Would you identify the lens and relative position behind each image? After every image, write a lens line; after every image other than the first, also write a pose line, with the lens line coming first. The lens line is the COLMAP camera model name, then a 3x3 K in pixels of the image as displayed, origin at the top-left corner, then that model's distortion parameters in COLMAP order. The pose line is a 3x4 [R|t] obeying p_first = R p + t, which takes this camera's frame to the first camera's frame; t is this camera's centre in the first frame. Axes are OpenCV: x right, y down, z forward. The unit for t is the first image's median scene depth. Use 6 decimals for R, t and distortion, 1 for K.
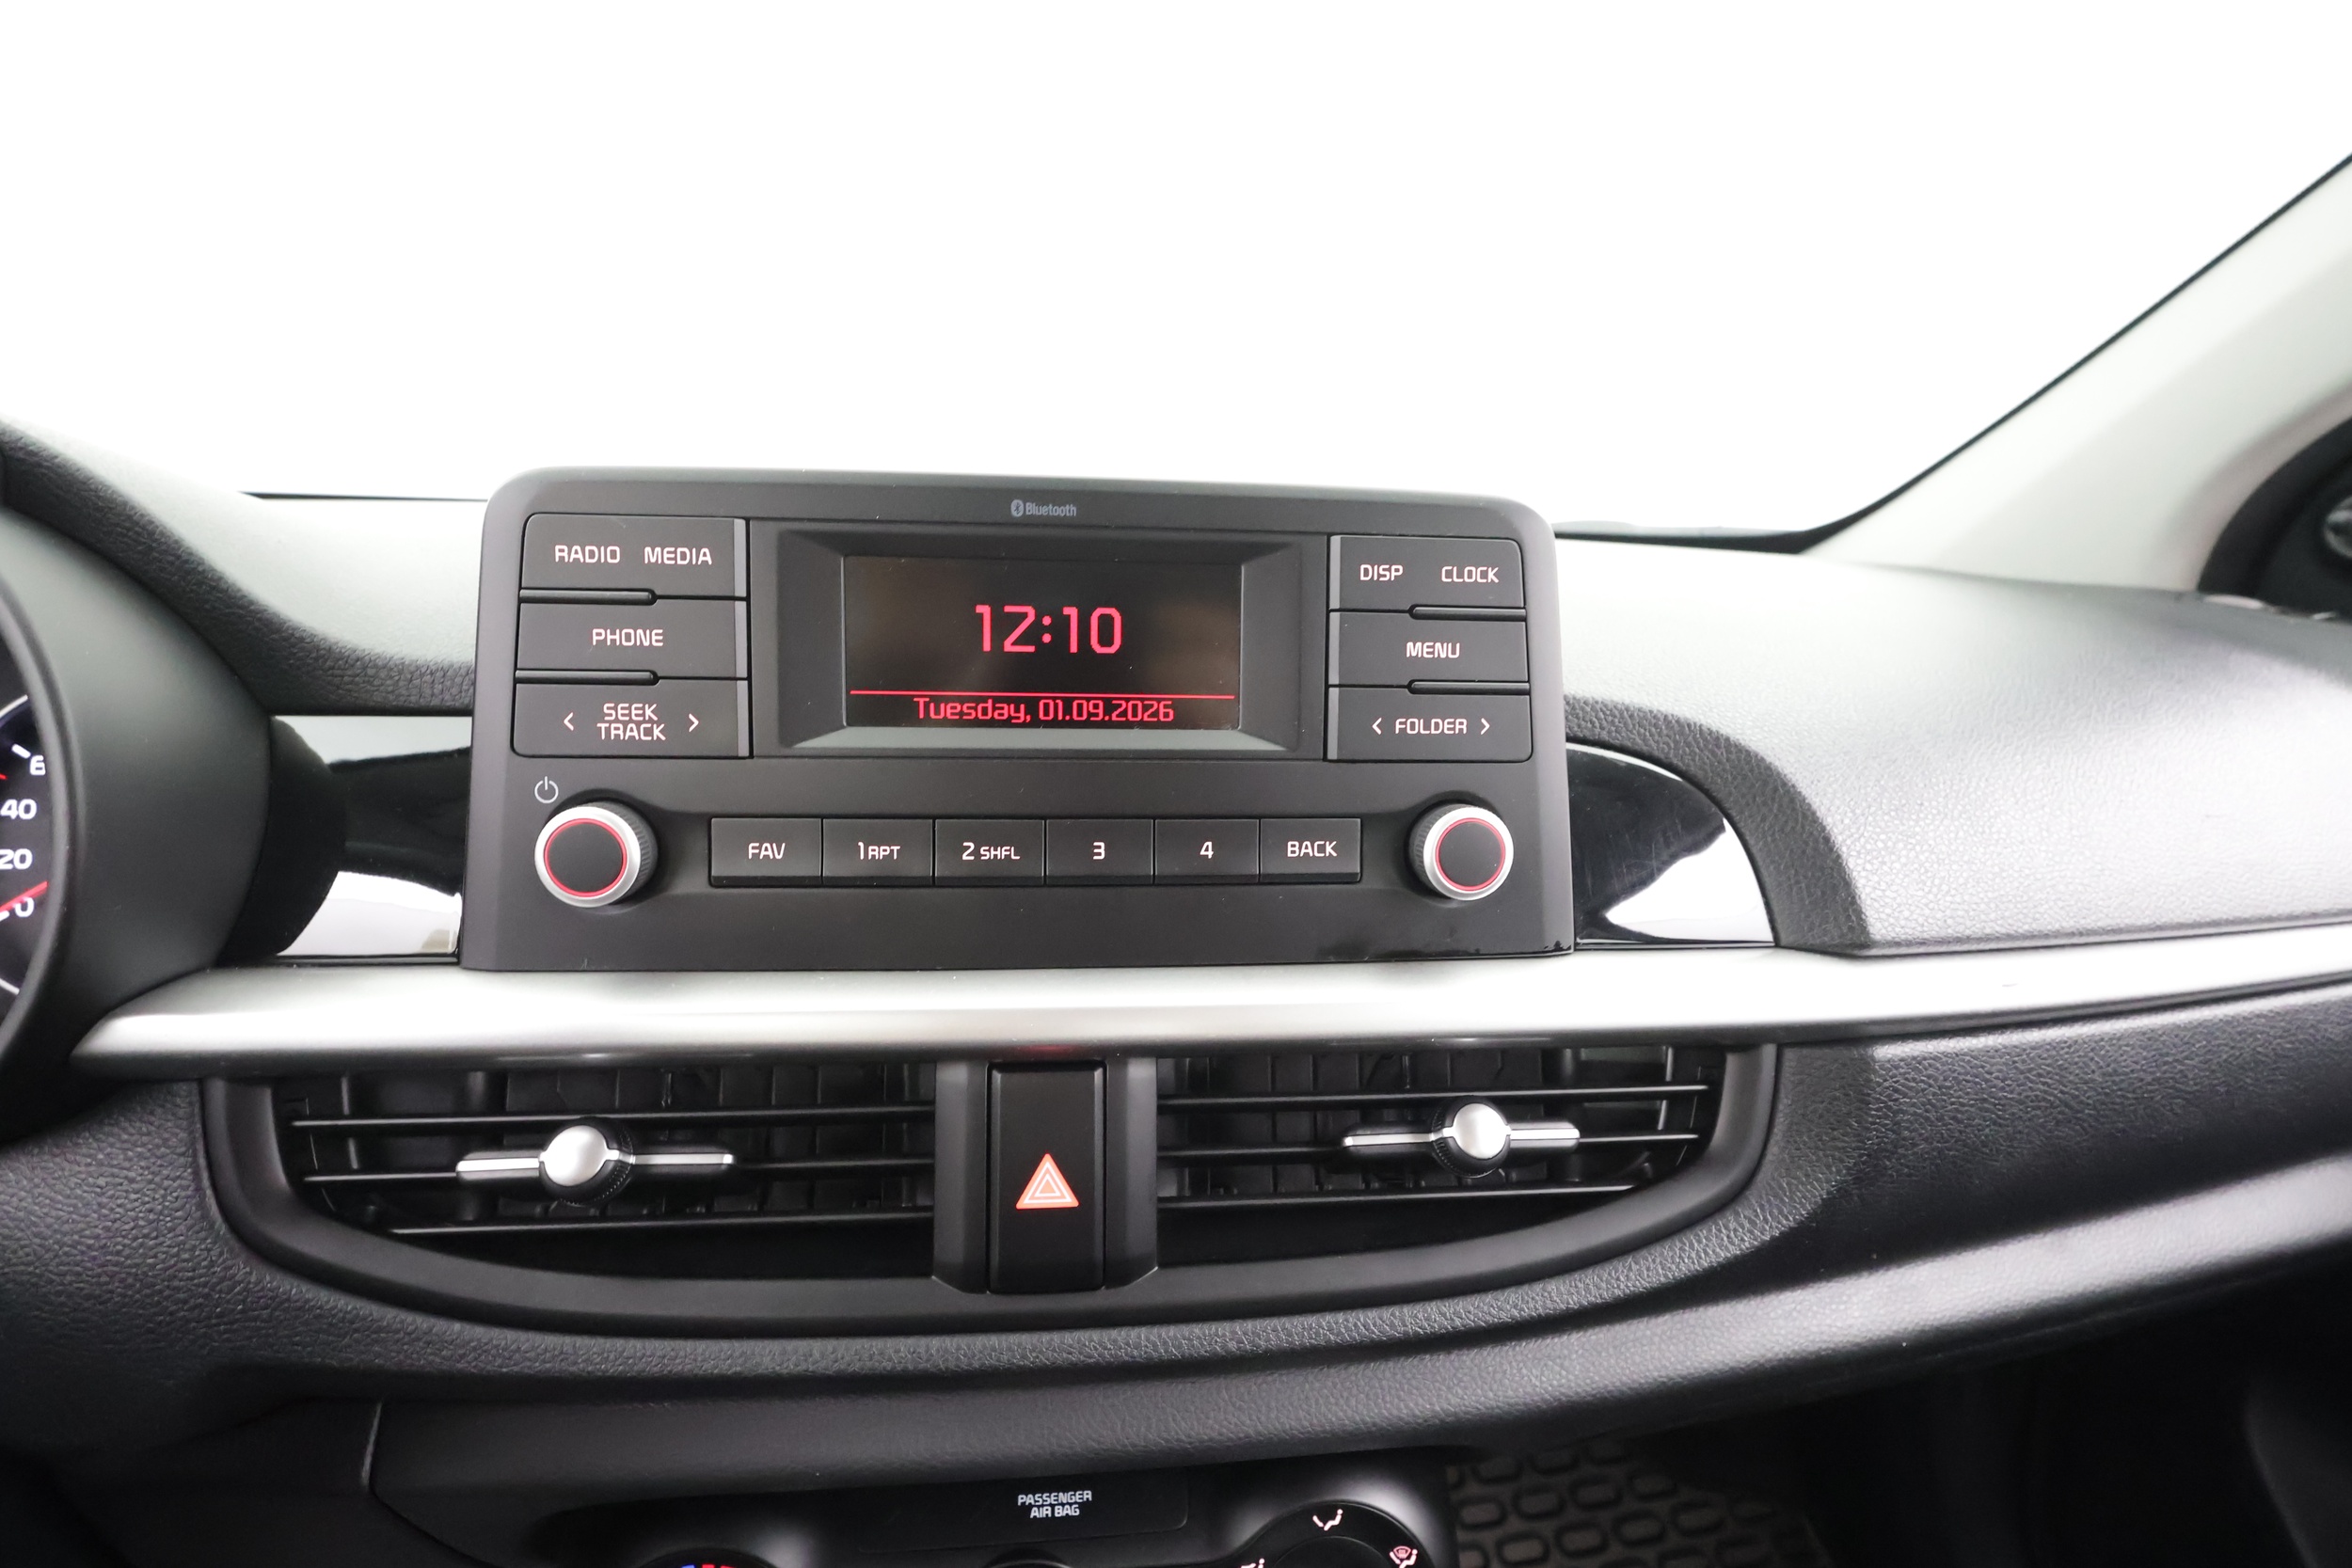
lens RADIAL K [[1086.1, 0, 1187.1], [0, 1086.1, 785.3], [0, 0, 1]] dist [-0.001024, 0.000708]
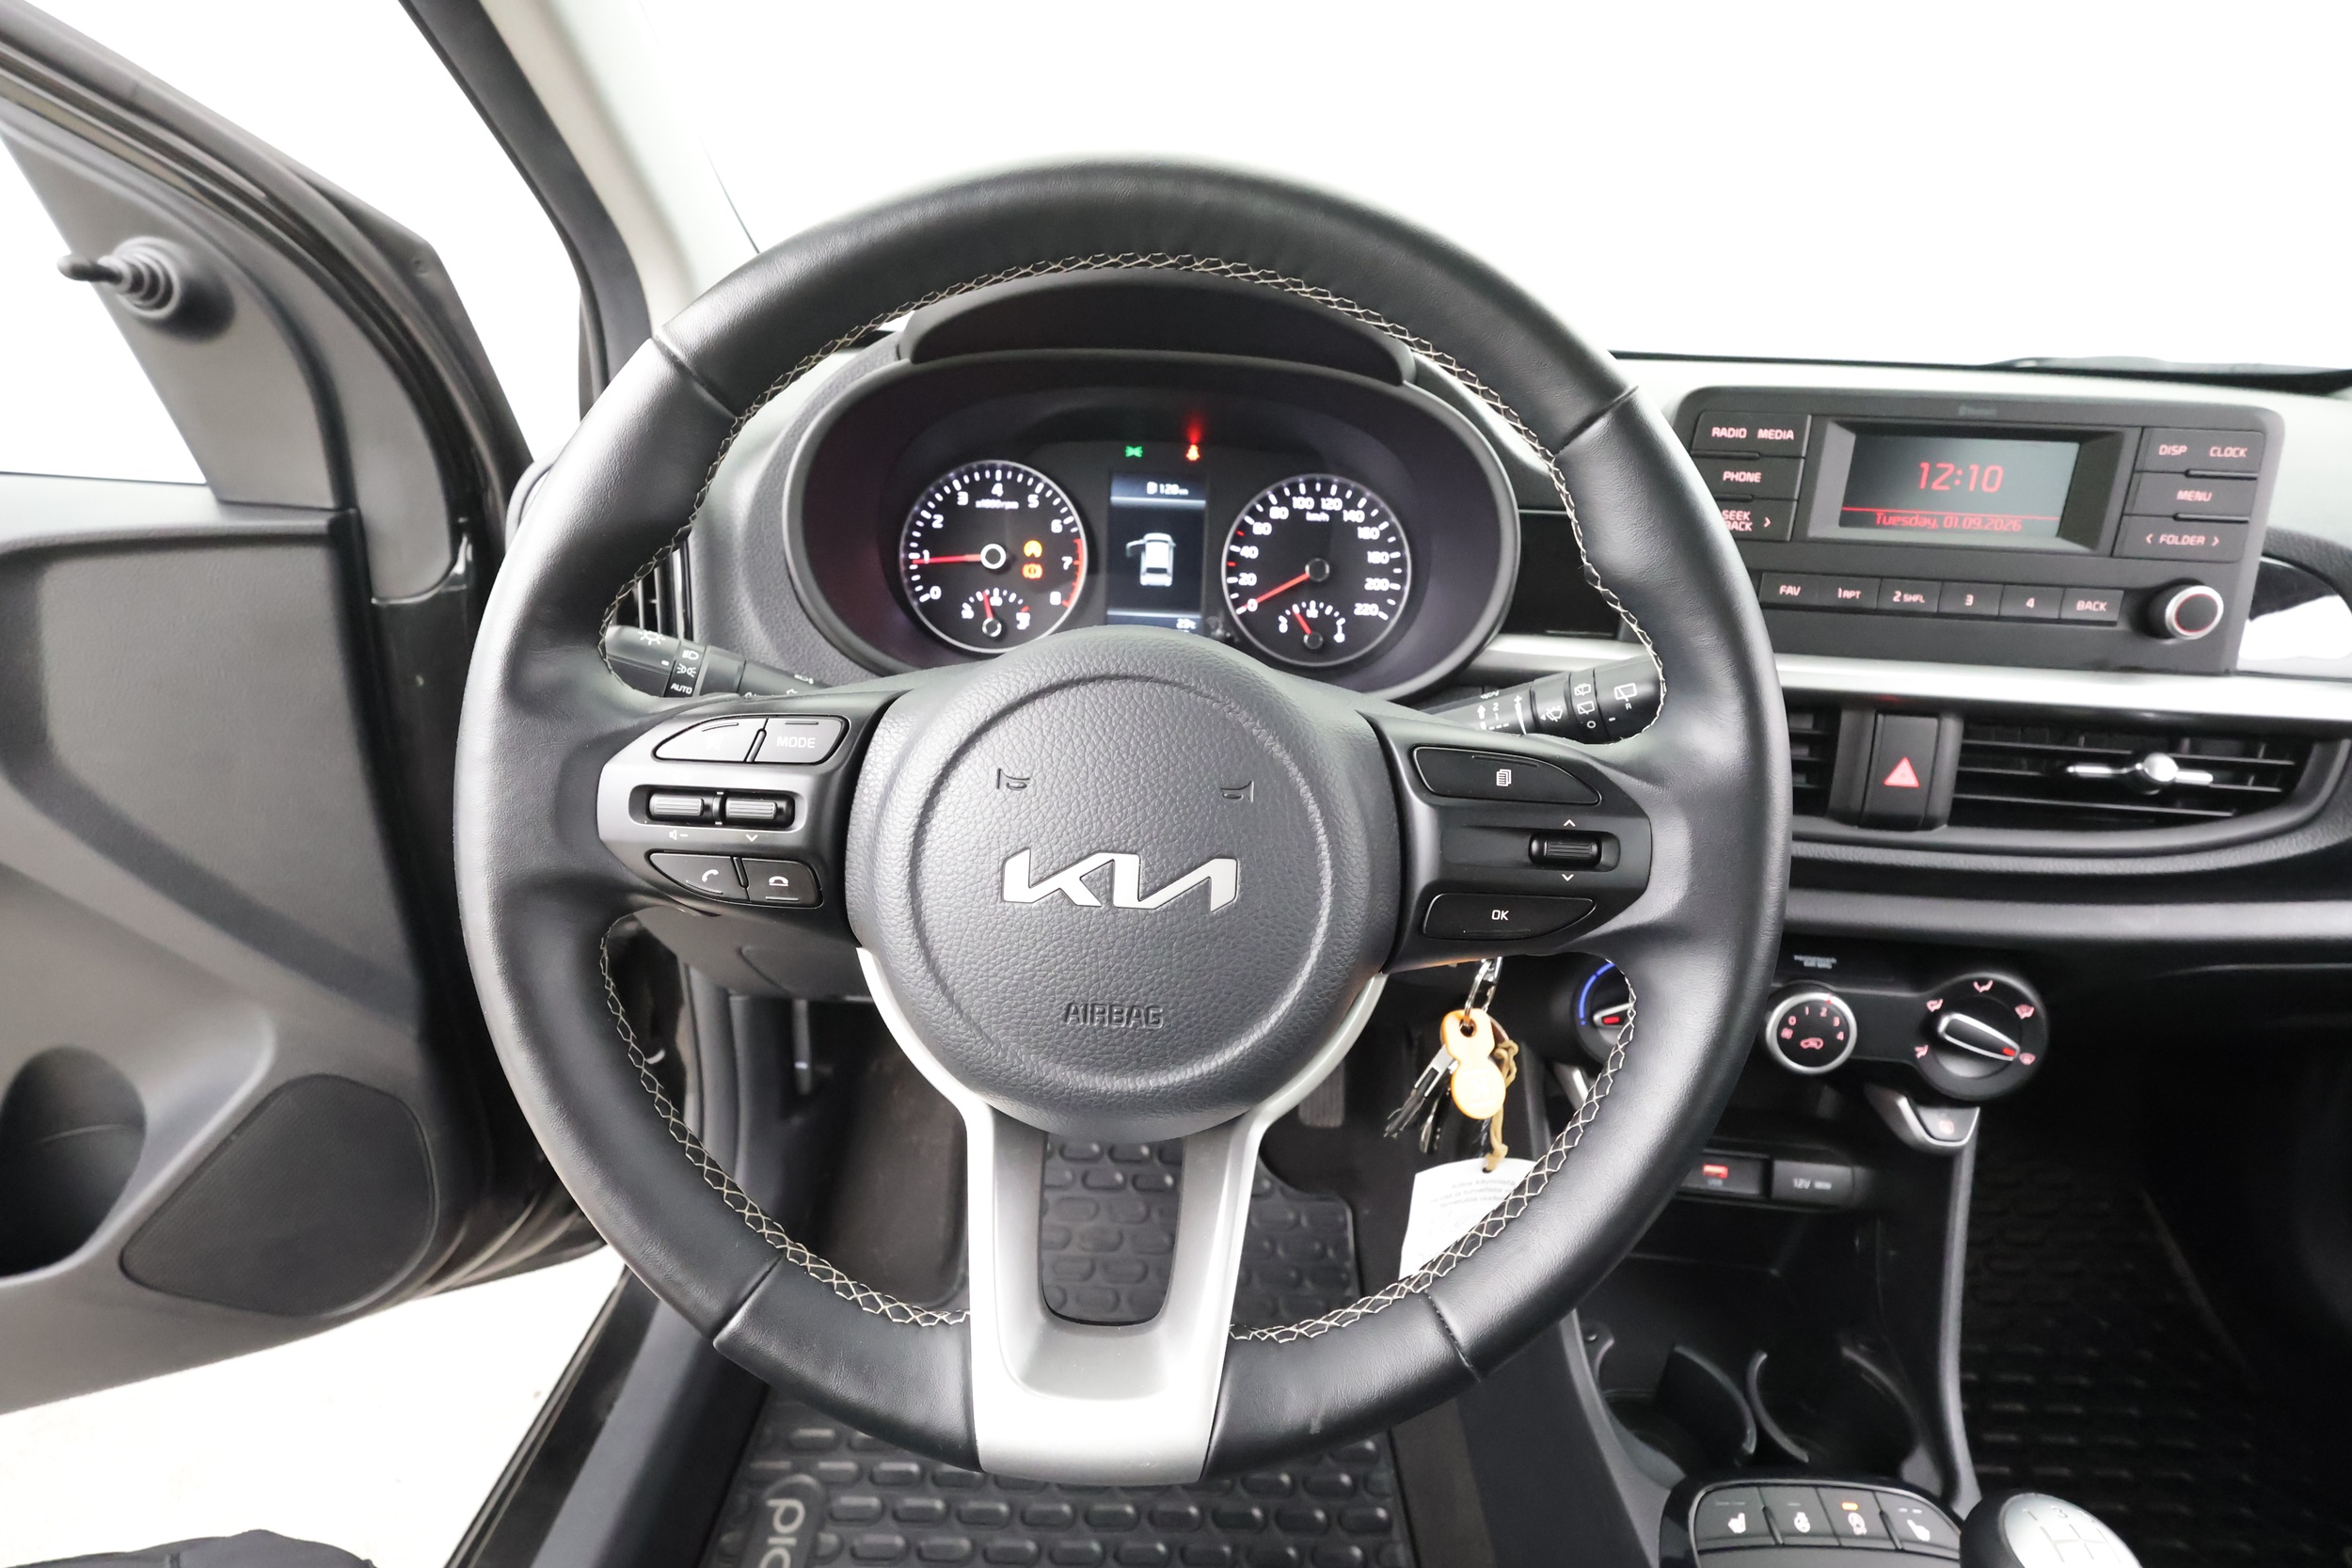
lens RADIAL K [[1086.1, 0, 1180.1], [0, 1086.1, 783.4], [0, 0, 1]] dist [-0.001024, 0.000708]
pose [[0.977510, 0.086128, -0.192499, -1.000977], [-0.049210, 0.980758, 0.188923, 0.081324], [0.205067, -0.175202, 0.962939, -1.115701]]
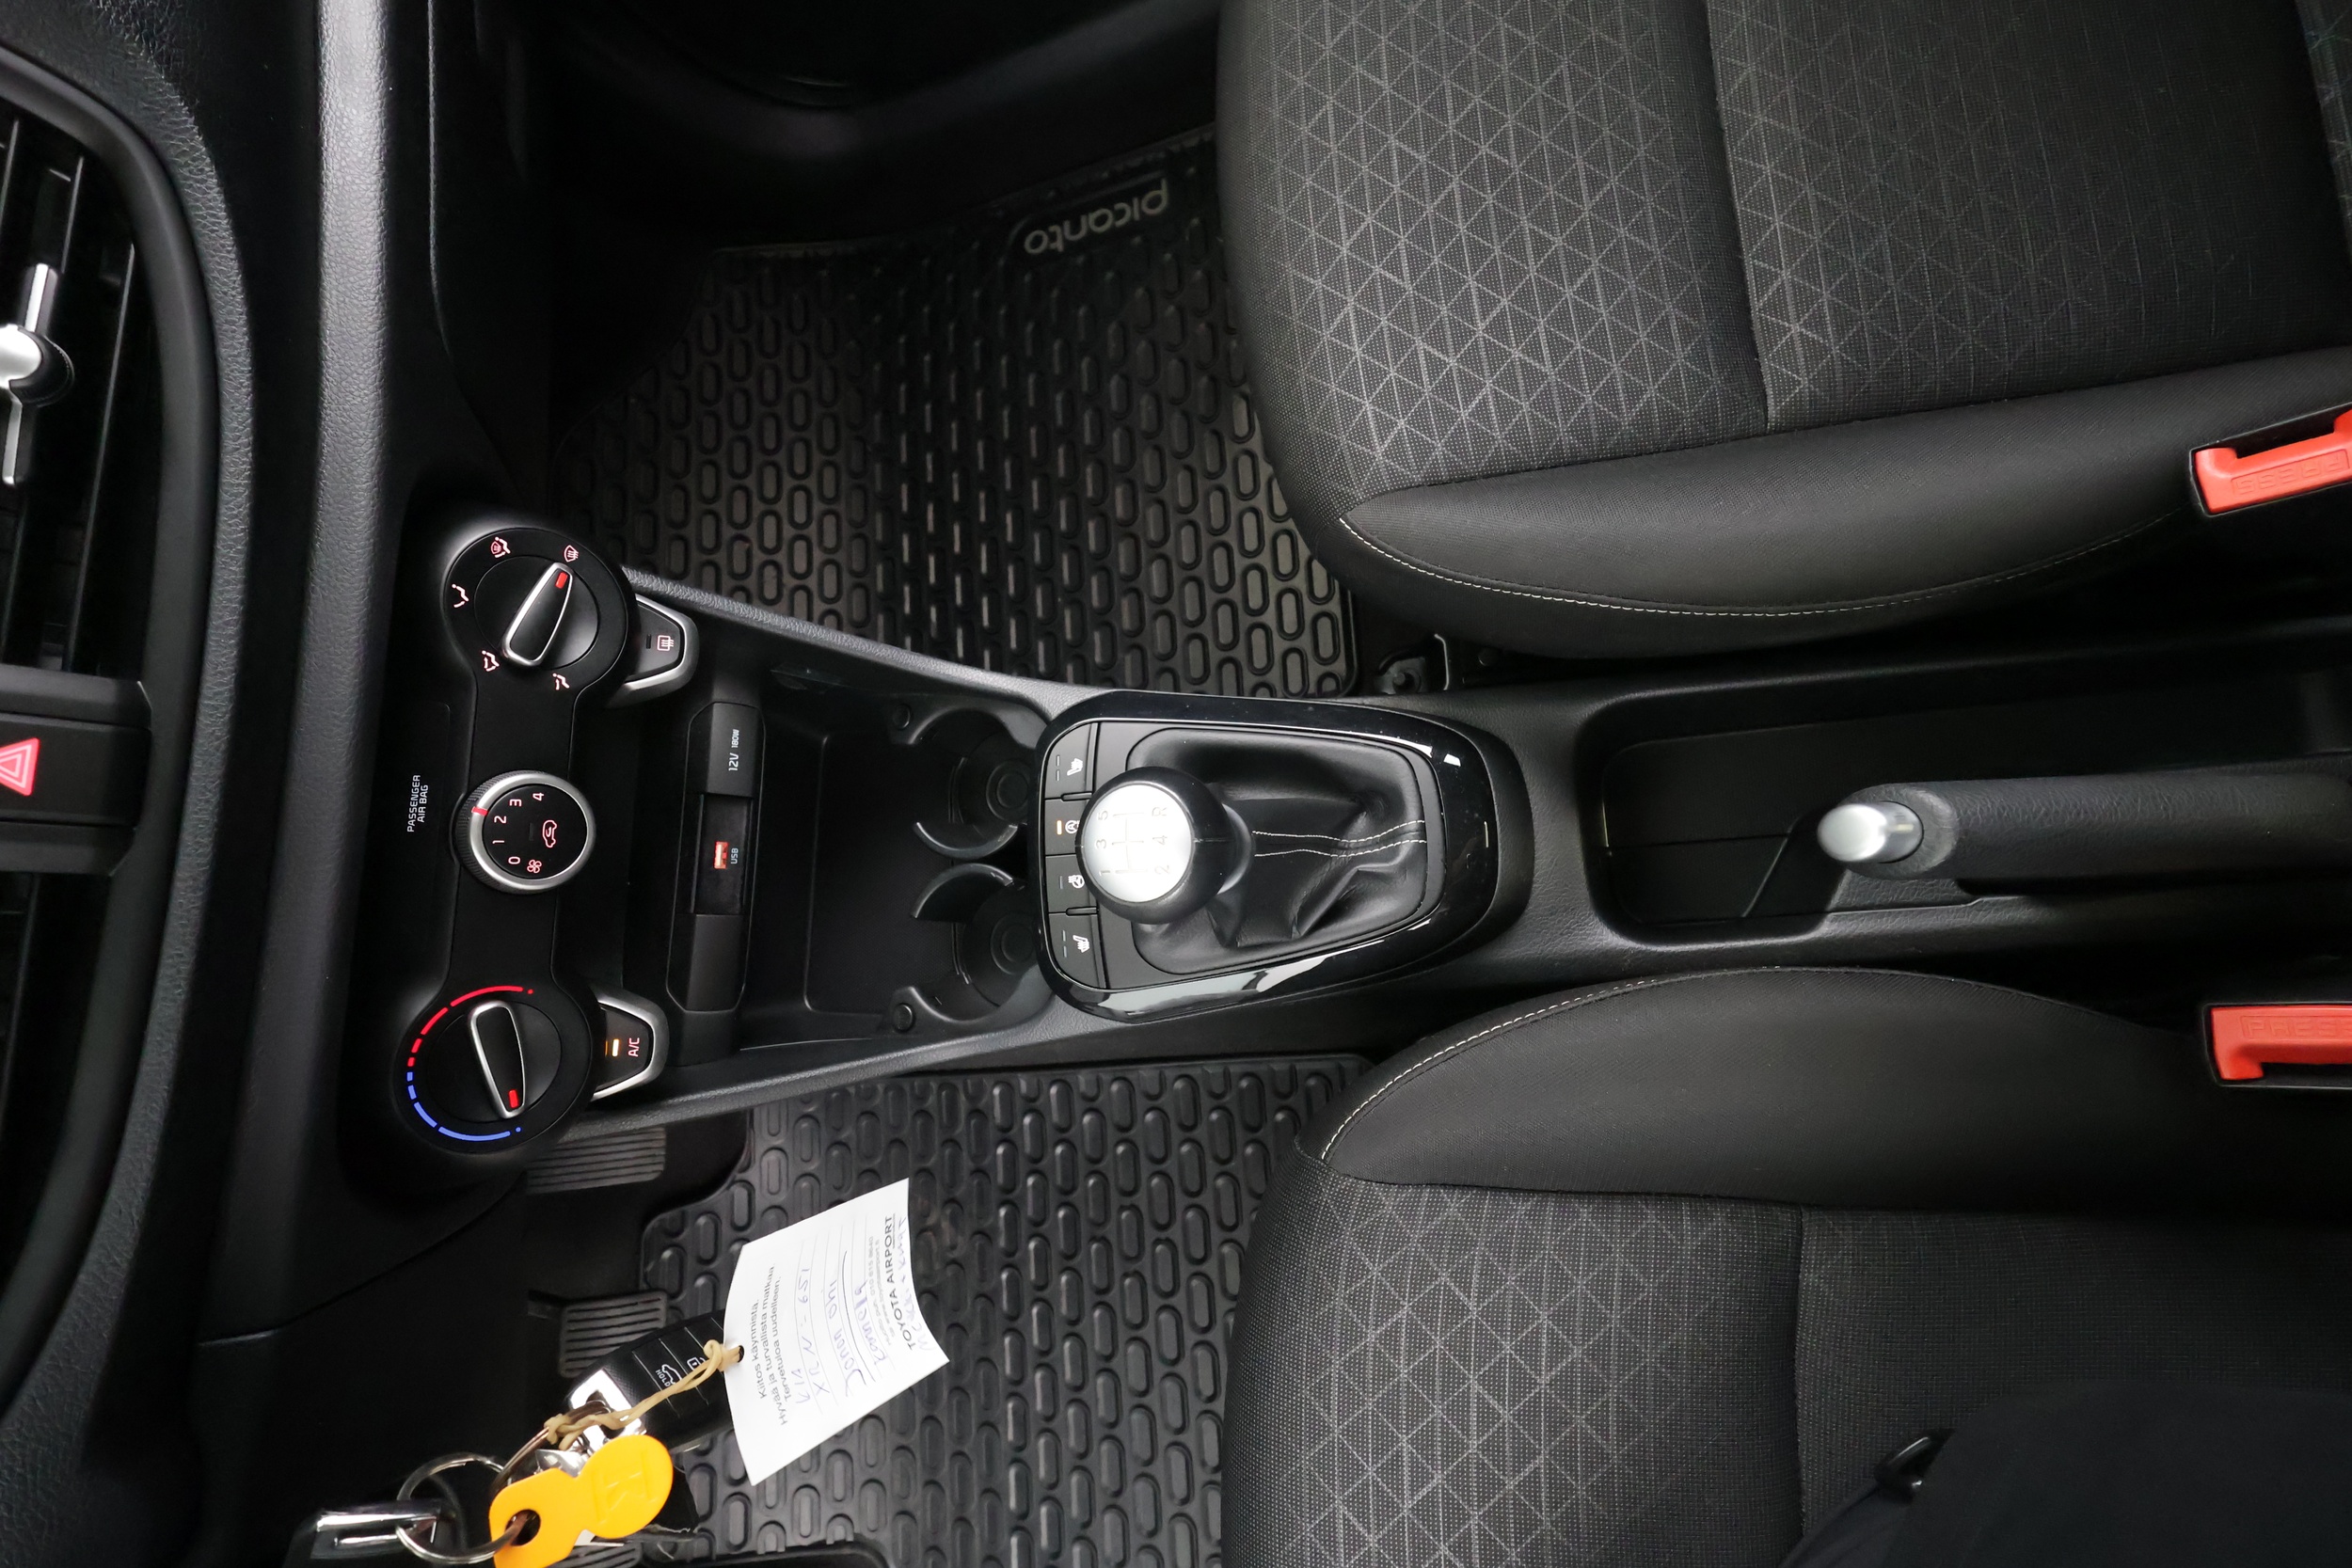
lens RADIAL K [[1086.1, 0, 1177.7], [0, 1086.1, 781.0], [0, 0, 1]] dist [-0.001024, 0.000708]
pose [[0.116497, -0.992070, 0.047170, -0.059597], [0.589501, 0.107290, 0.800611, 0.190350], [-0.799323, -0.065462, 0.597325, -0.567249]]
